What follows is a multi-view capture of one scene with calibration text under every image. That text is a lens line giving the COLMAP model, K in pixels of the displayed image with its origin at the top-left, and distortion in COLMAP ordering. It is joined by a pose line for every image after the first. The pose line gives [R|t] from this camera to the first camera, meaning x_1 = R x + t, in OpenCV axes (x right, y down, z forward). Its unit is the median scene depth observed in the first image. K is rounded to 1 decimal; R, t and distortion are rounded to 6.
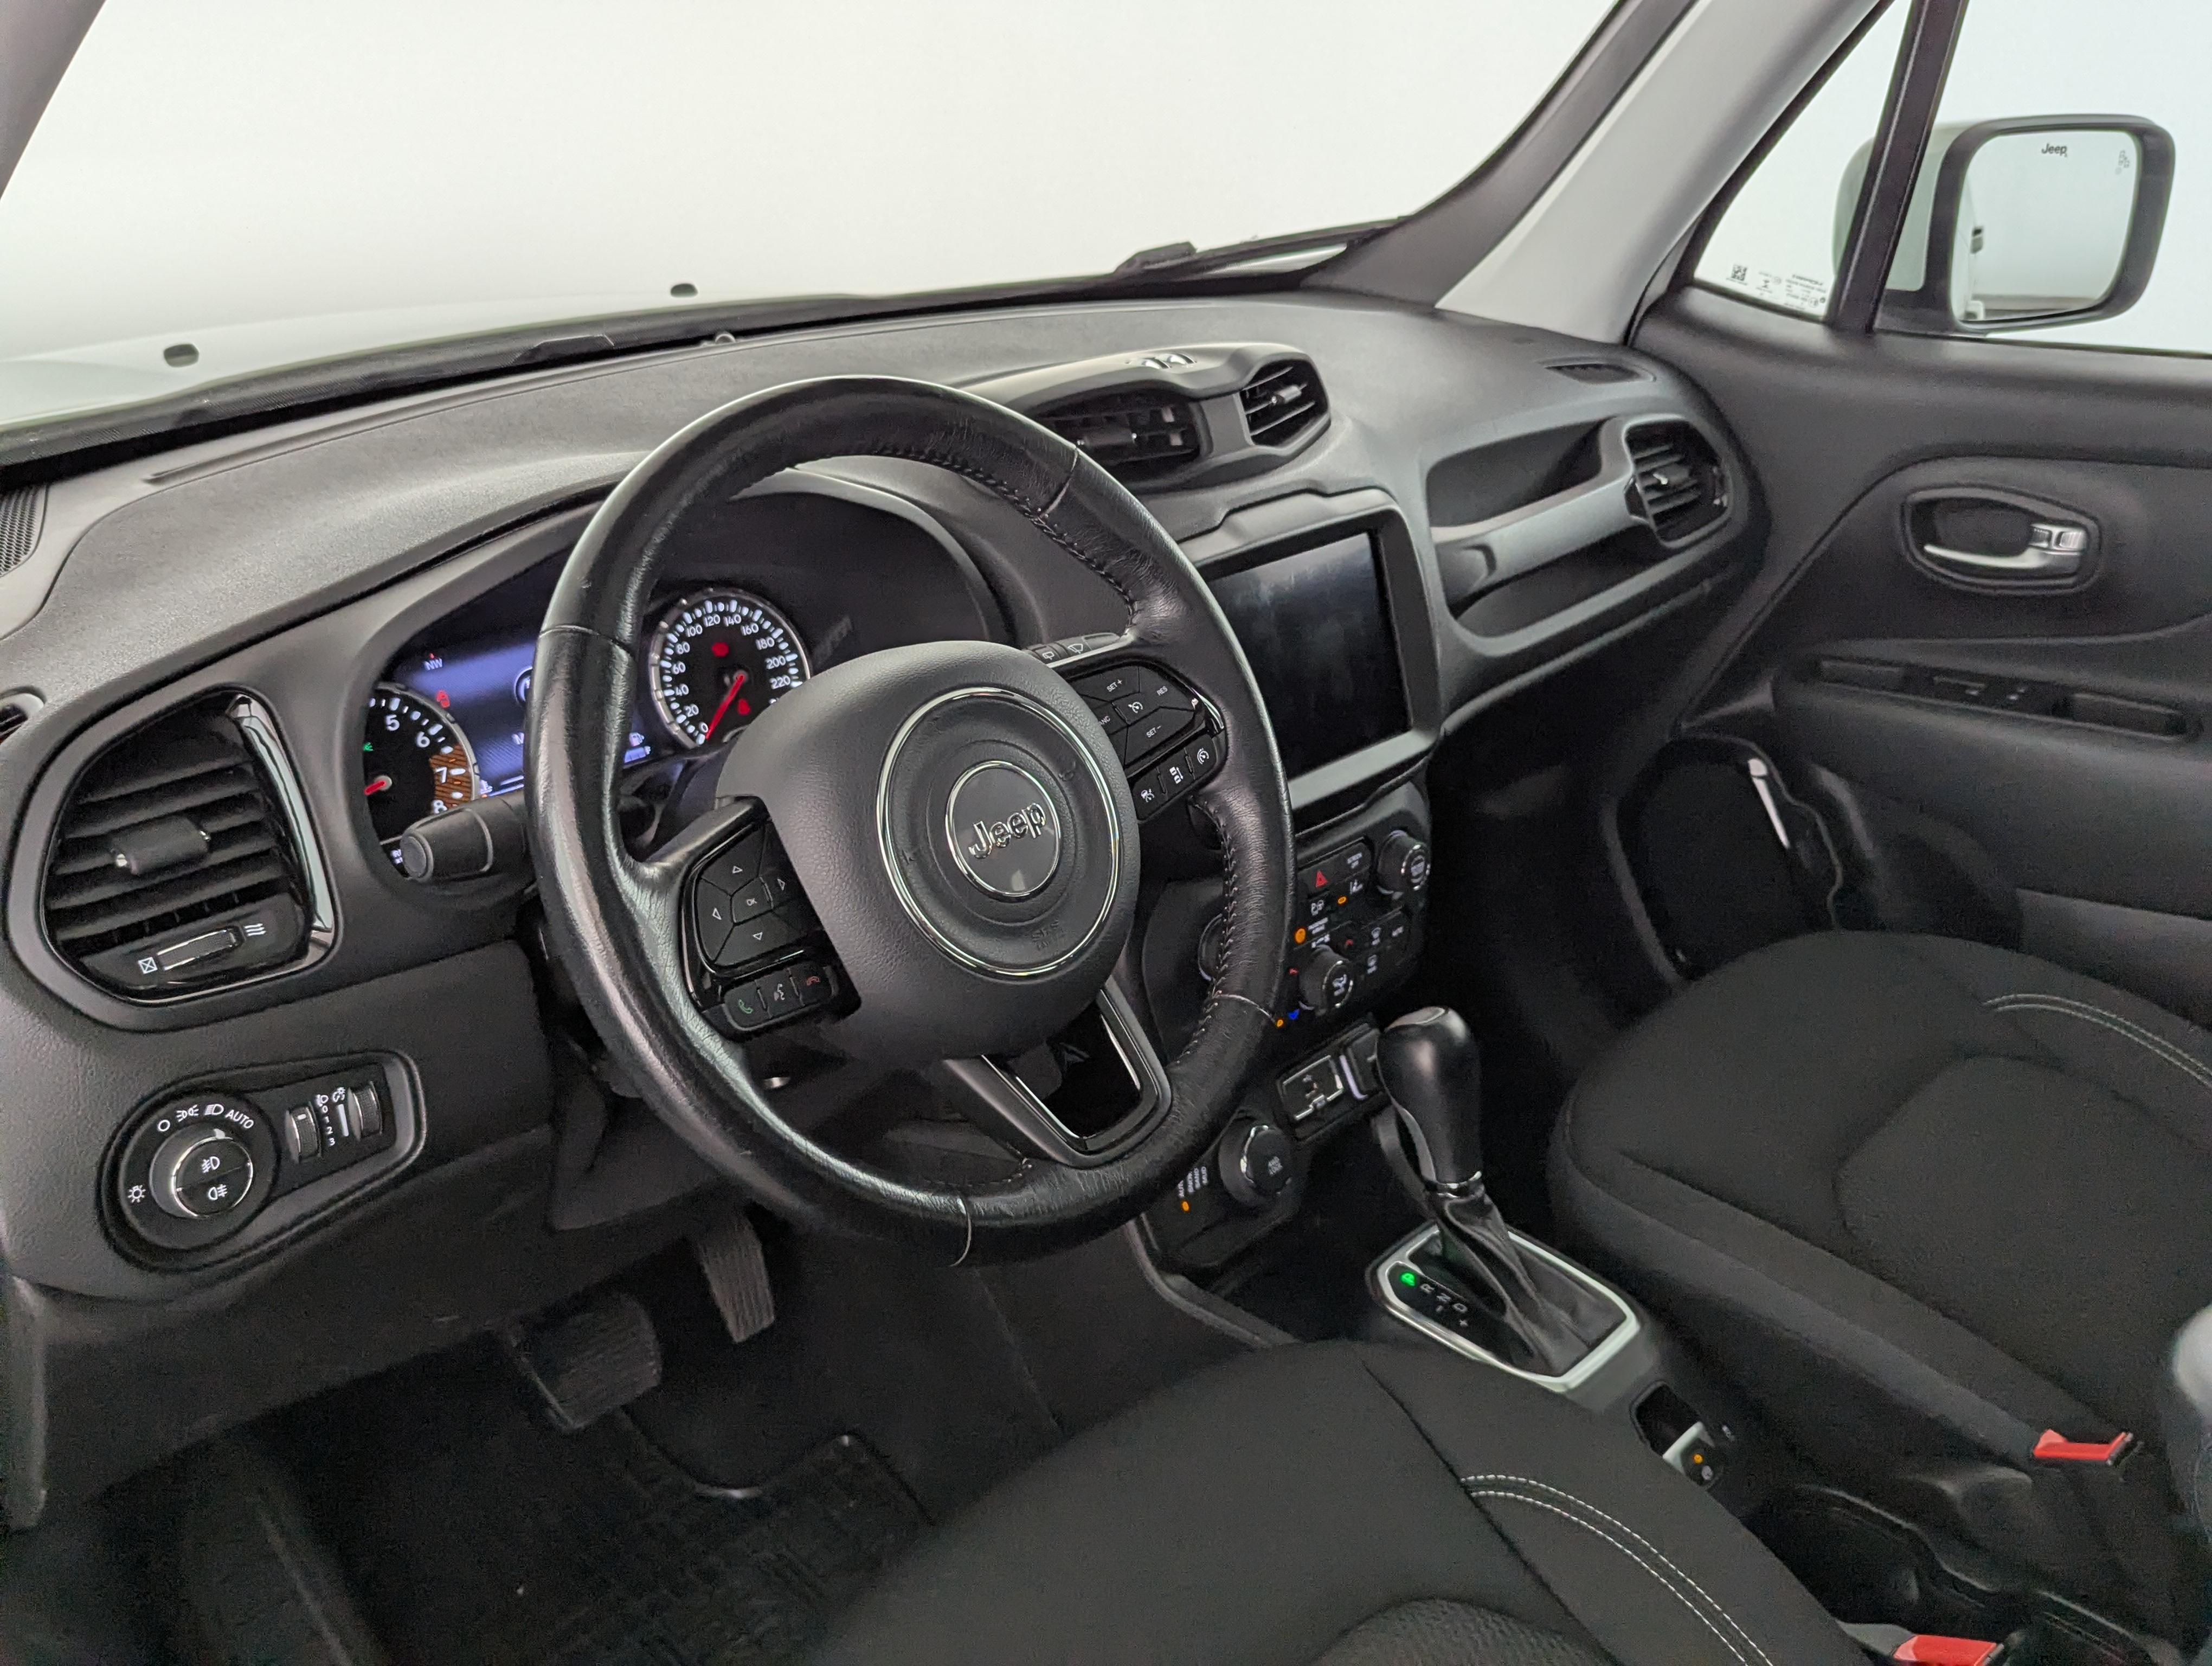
lens RADIAL K [[2035.3, 0, 1149.4], [0, 2035.3, 769.8], [0, 0, 1]] dist [0.018660, 0.000000]
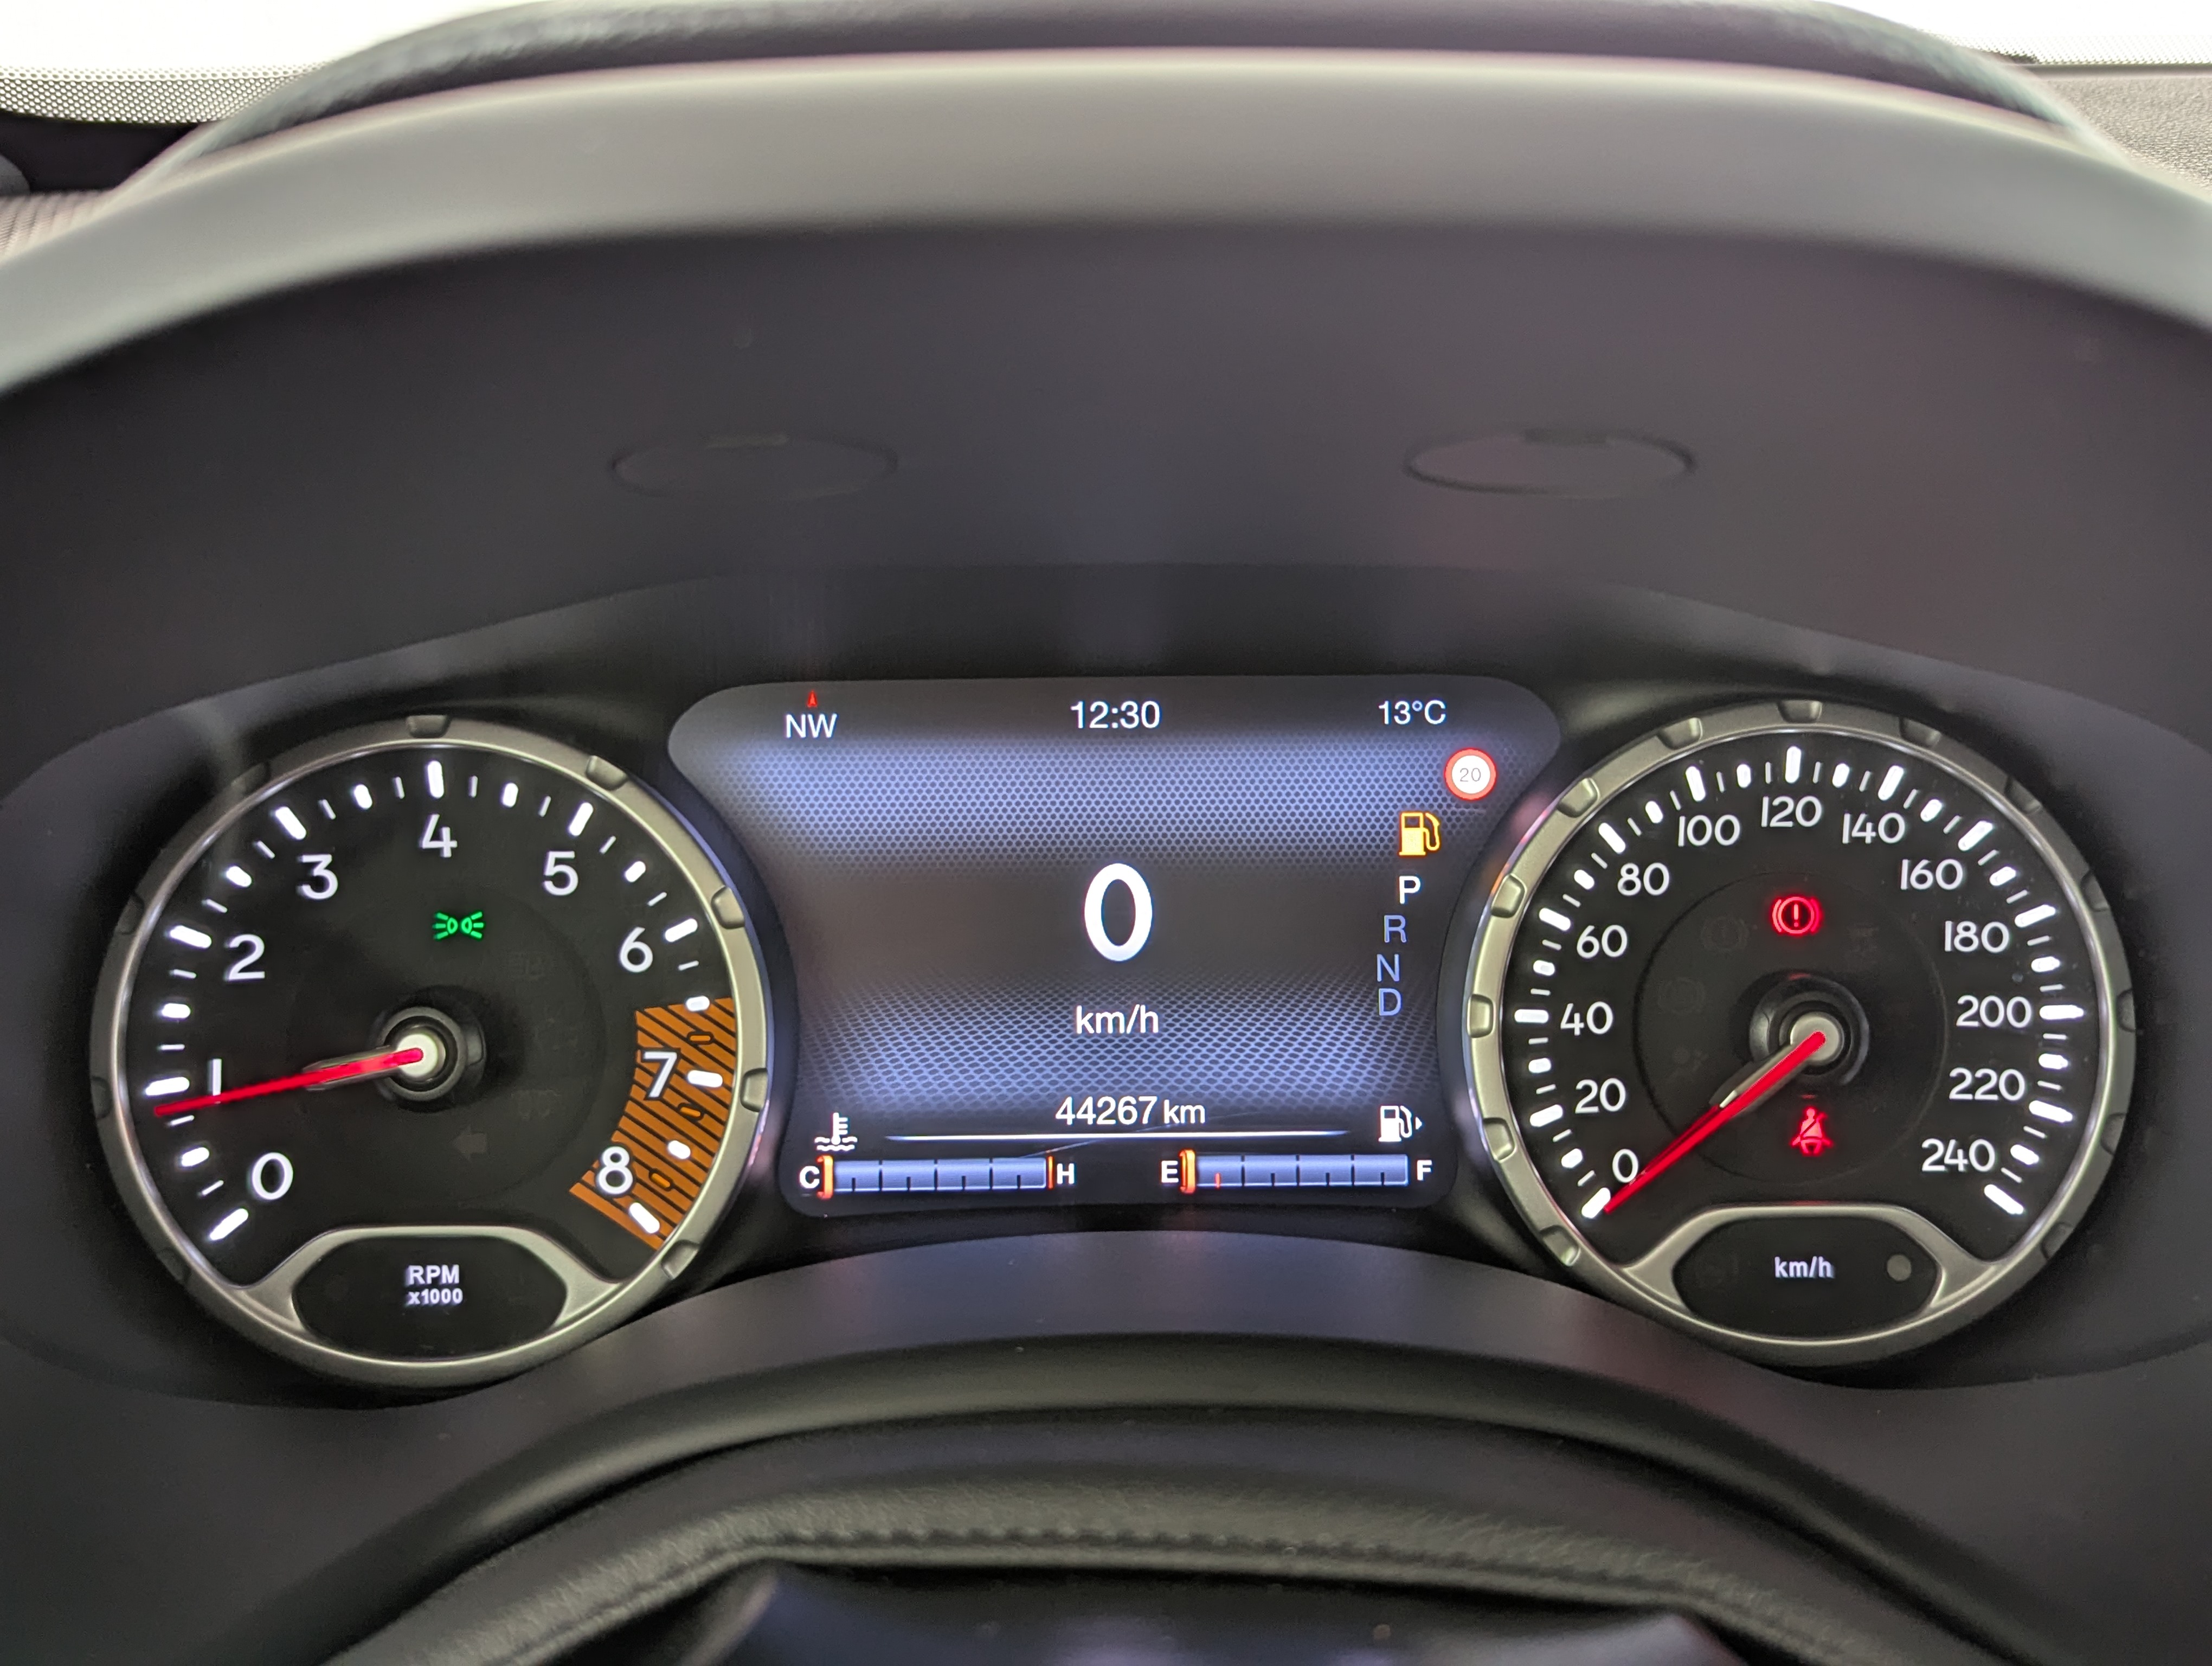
lens RADIAL K [[2035.3, 0, 1088.8], [0, 2035.3, 768.3], [0, 0, 1]] dist [0.018660, 0.000000]
pose [[0.682043, 0.274047, -0.678024, -0.090824], [-0.263262, 0.956982, 0.121975, -0.088792], [0.682284, 0.095306, 0.724849, 0.732061]]
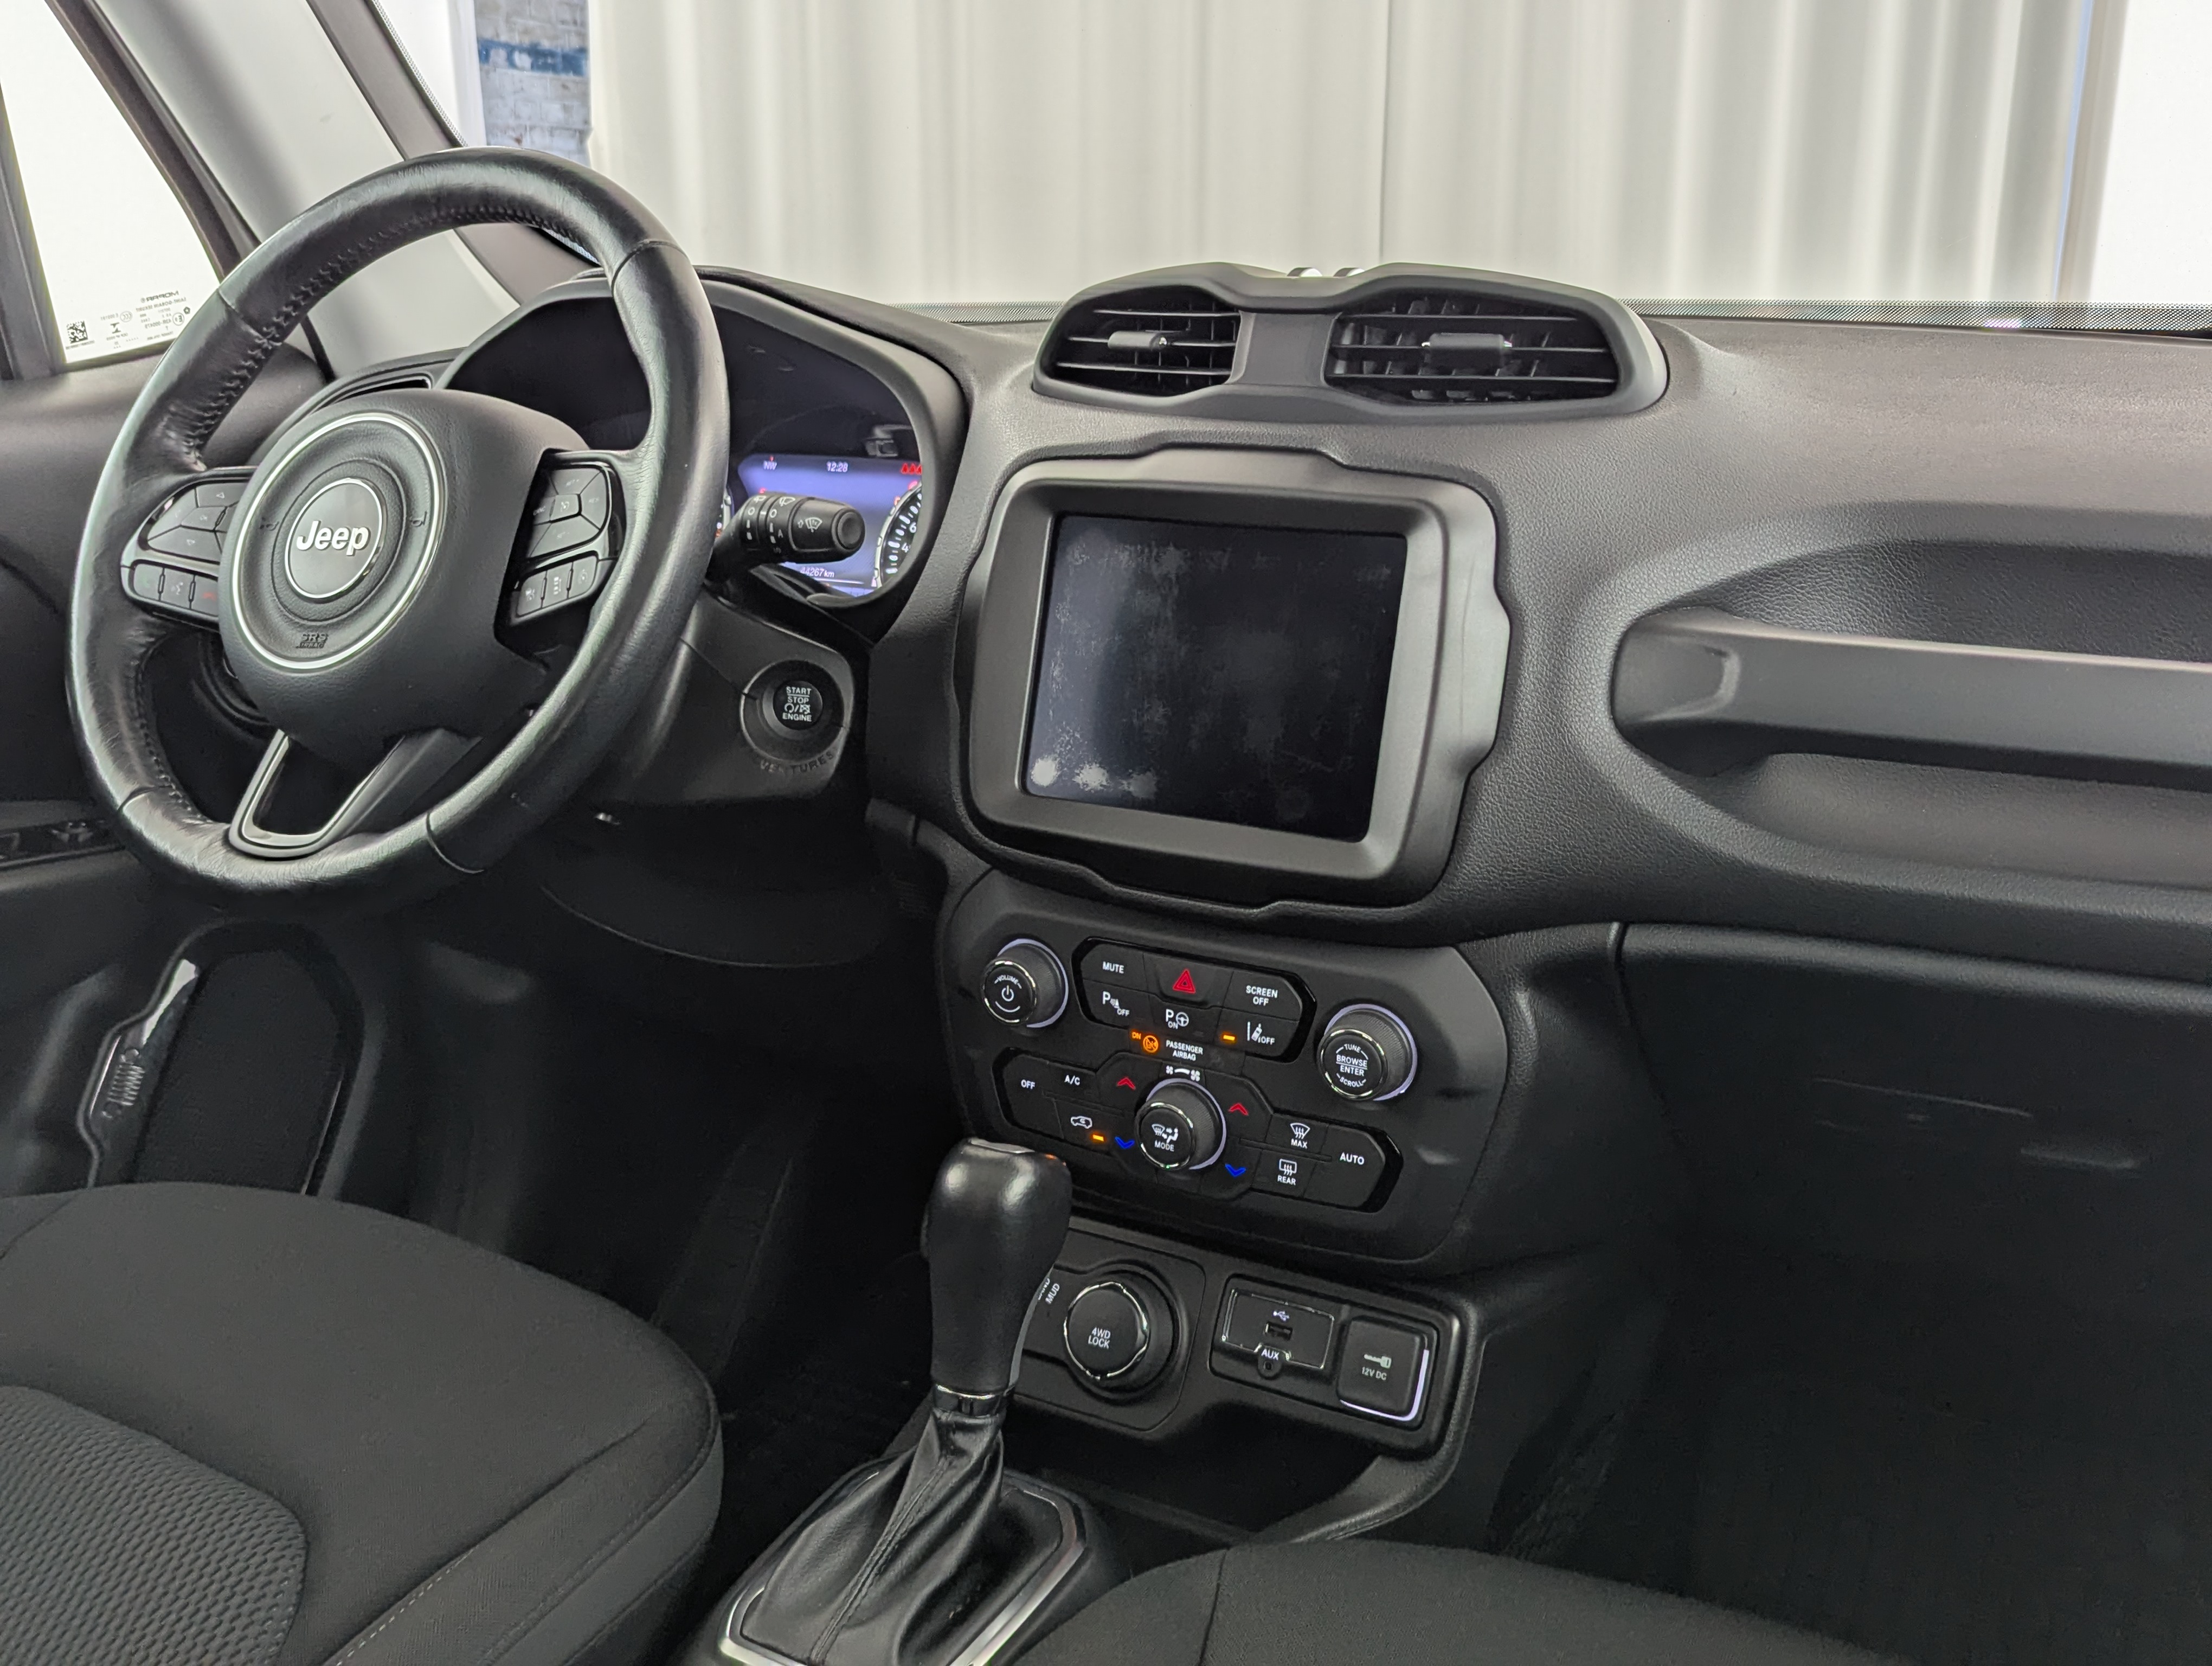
lens RADIAL K [[2035.3, 0, 1106.9], [0, 2035.3, 812.7], [0, 0, 1]] dist [0.018660, 0.000000]
pose [[0.221400, 0.250726, -0.942400, 0.808365], [-0.353185, 0.921392, 0.162163, -0.118073], [0.908979, 0.296939, 0.292549, 0.818683]]
